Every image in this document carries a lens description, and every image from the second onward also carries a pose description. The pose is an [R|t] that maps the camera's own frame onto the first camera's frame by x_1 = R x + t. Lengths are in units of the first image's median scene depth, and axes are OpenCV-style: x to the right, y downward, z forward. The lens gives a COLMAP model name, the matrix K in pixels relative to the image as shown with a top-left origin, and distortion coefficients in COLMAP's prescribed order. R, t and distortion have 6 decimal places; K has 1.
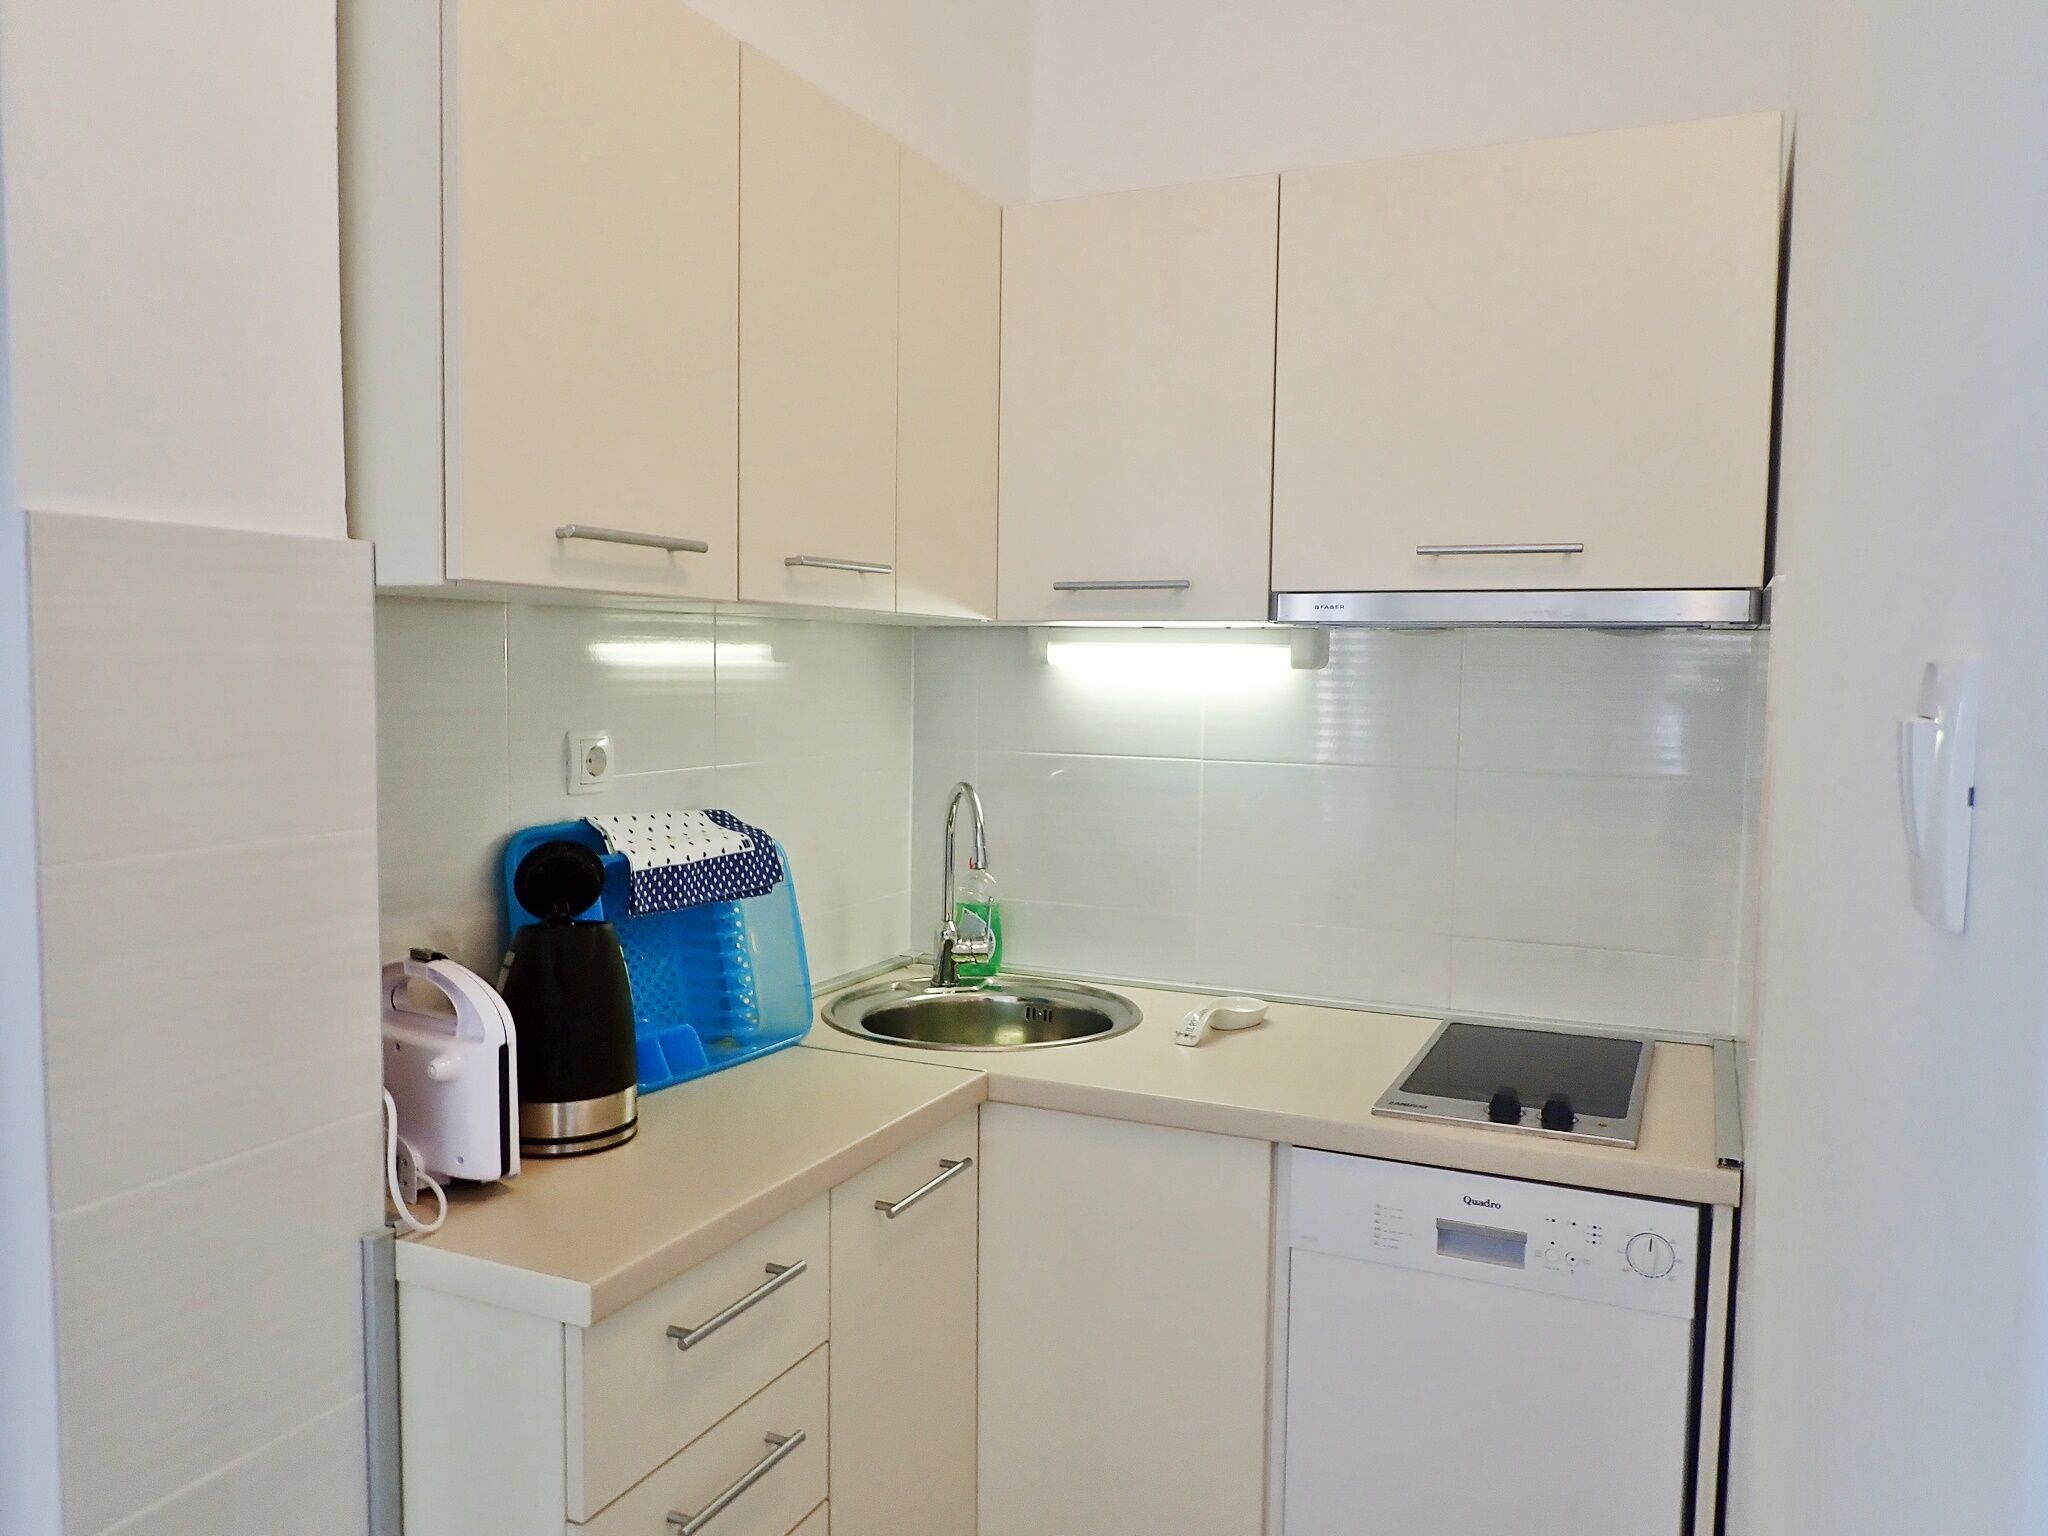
lens RADIAL K [[1474.0, 0, 1007.8], [0, 1474.0, 758.7], [0, 0, 1]] dist [-0.004471, -0.008688]
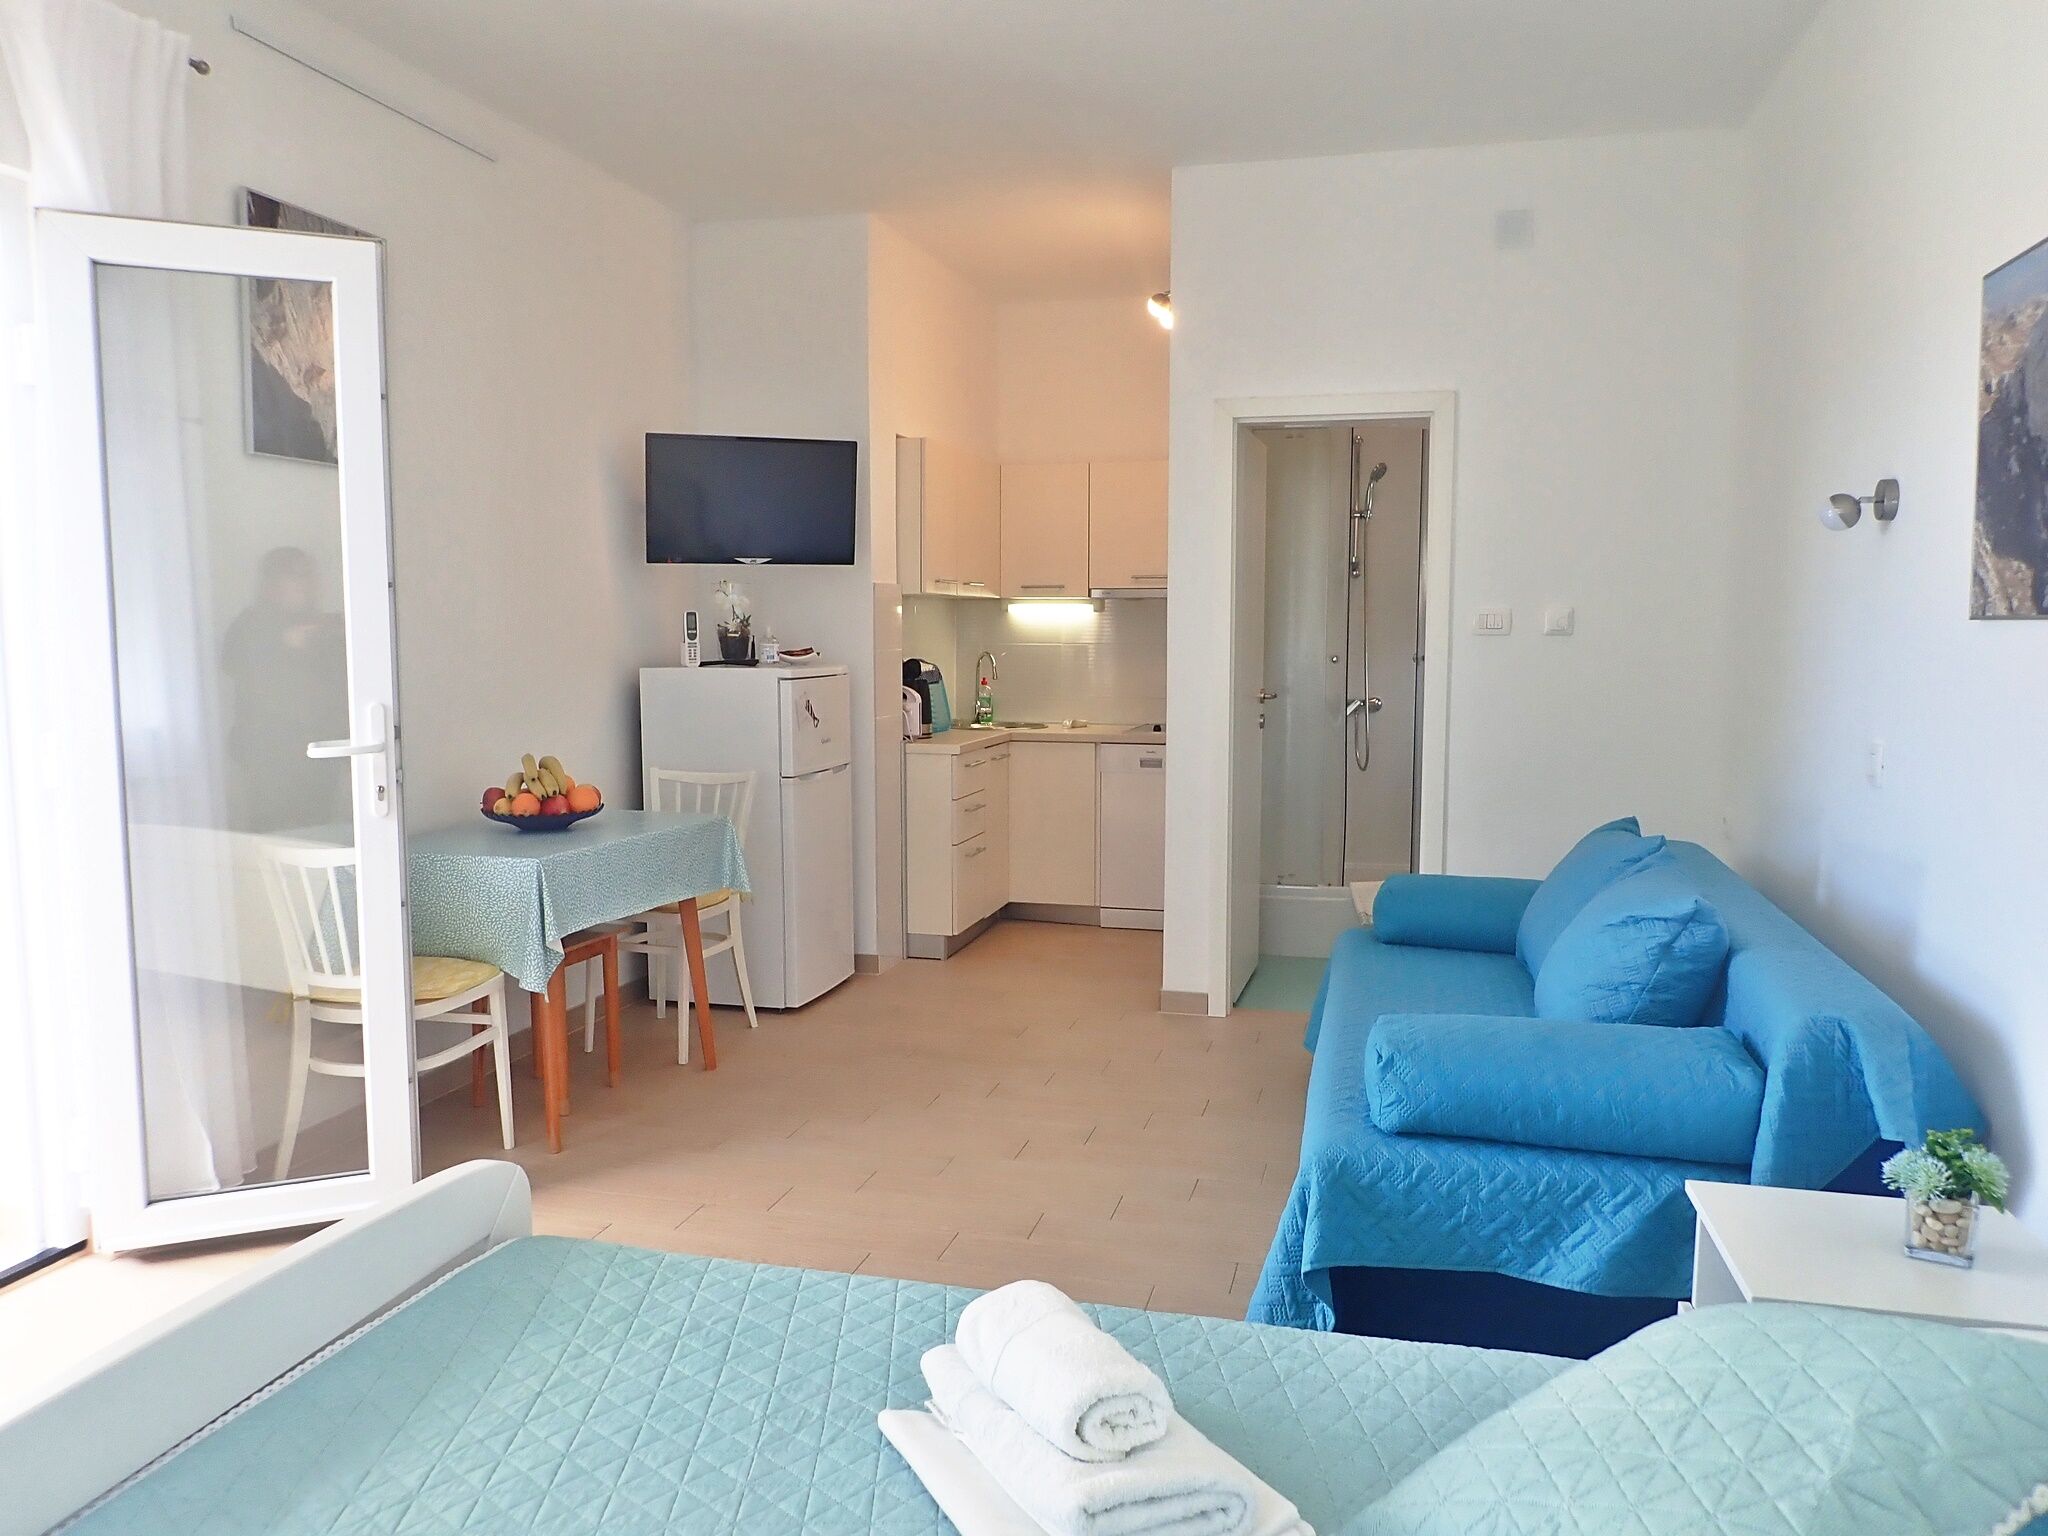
lens RADIAL K [[1474.0, 0, 1007.8], [0, 1474.0, 758.7], [0, 0, 1]] dist [-0.004471, -0.008688]
pose [[0.987300, -0.031759, 0.155663, -0.458866], [0.027982, 0.999260, 0.026394, 0.153440], [-0.156386, -0.021703, 0.987458, -1.952427]]
